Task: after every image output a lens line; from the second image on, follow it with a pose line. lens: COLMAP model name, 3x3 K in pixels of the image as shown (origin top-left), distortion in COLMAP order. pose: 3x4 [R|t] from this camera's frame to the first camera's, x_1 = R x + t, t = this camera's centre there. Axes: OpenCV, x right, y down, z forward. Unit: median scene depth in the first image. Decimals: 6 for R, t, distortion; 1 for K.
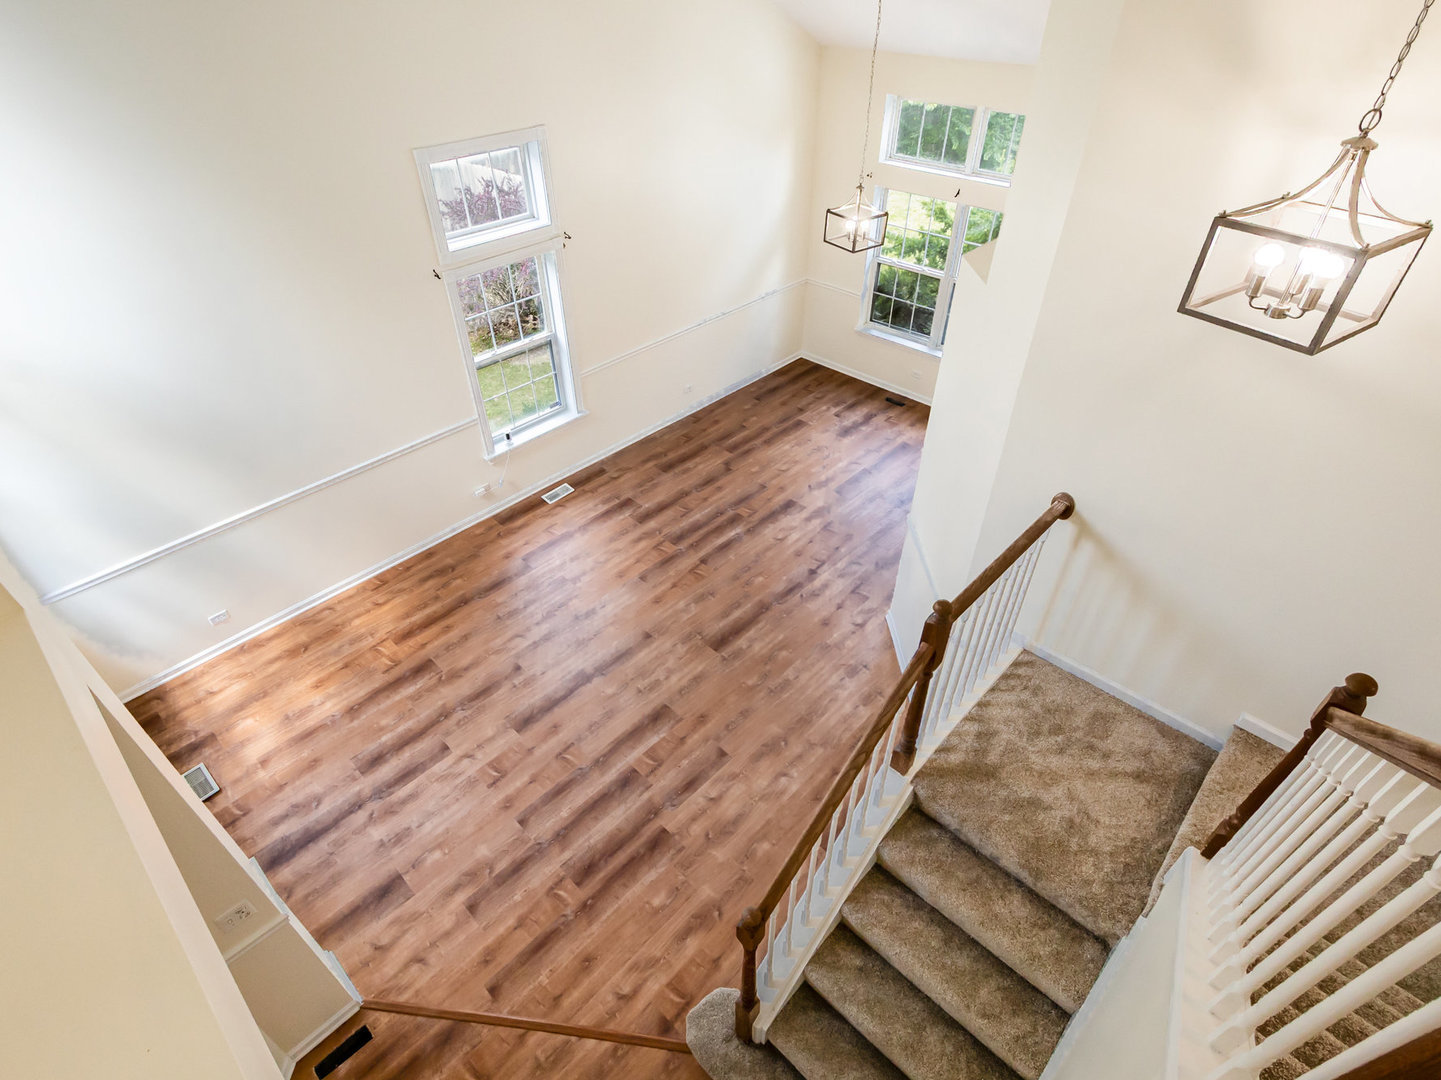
lens RADIAL K [[752.8, 0, 721.2], [0, 752.8, 542.1], [0, 0, 1]] dist [0.001383, -0.001876]
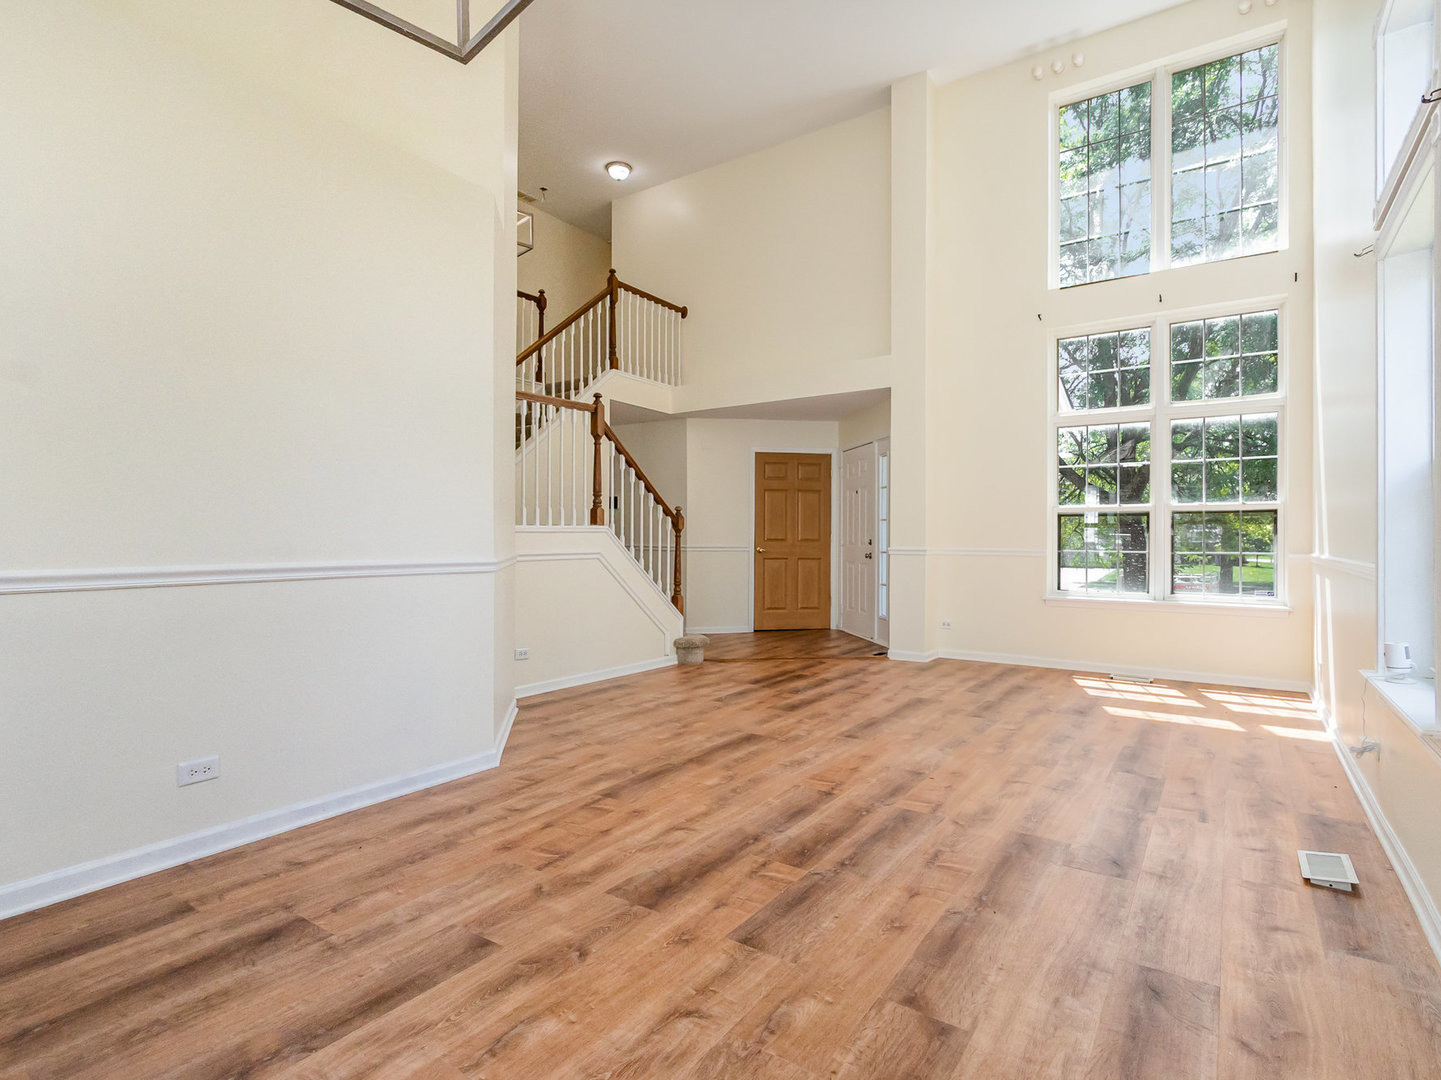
lens RADIAL K [[752.8, 0, 715.3], [0, 752.8, 538.2], [0, 0, 1]] dist [0.001383, -0.001876]
pose [[-0.988058, -0.006143, -0.153960, 0.151977], [-0.102294, 0.773390, 0.625623, -0.489366], [0.115228, 0.633901, -0.764783, 1.505135]]
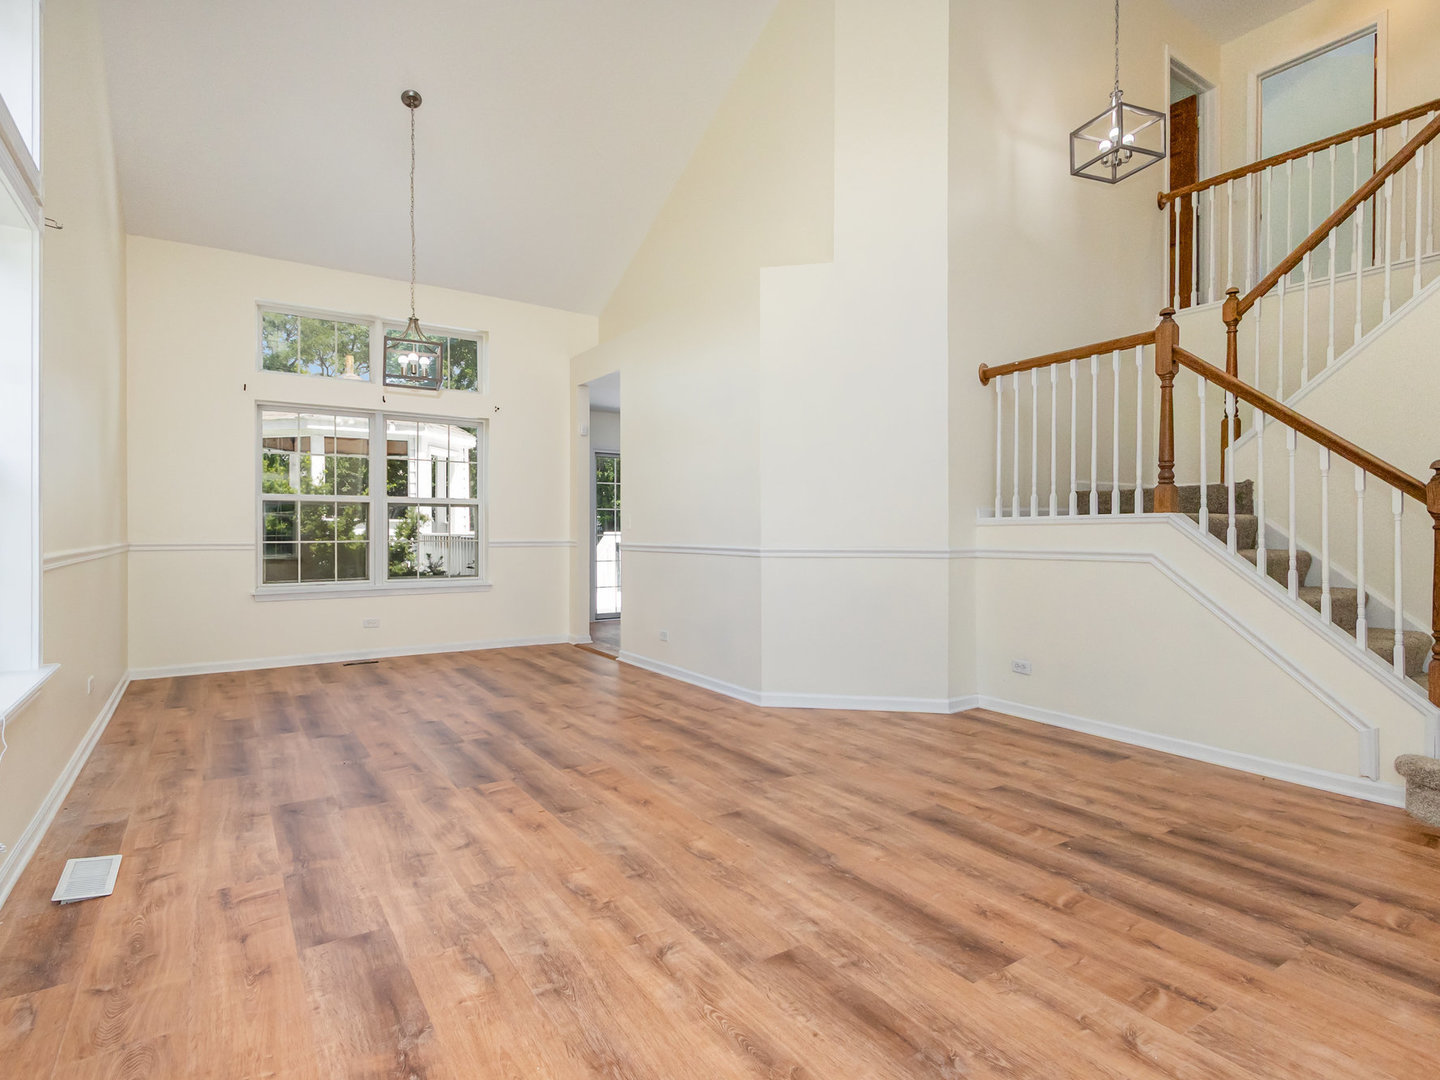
lens RADIAL K [[752.2, 0, 719.3], [0, 752.2, 537.0], [0, 0, 1]] dist [0.001383, -0.001876]
pose [[0.223262, -0.013563, 0.974664, -0.625618], [0.617401, 0.775727, -0.130630, 0.042324], [-0.754301, 0.630923, 0.181564, 0.848582]]
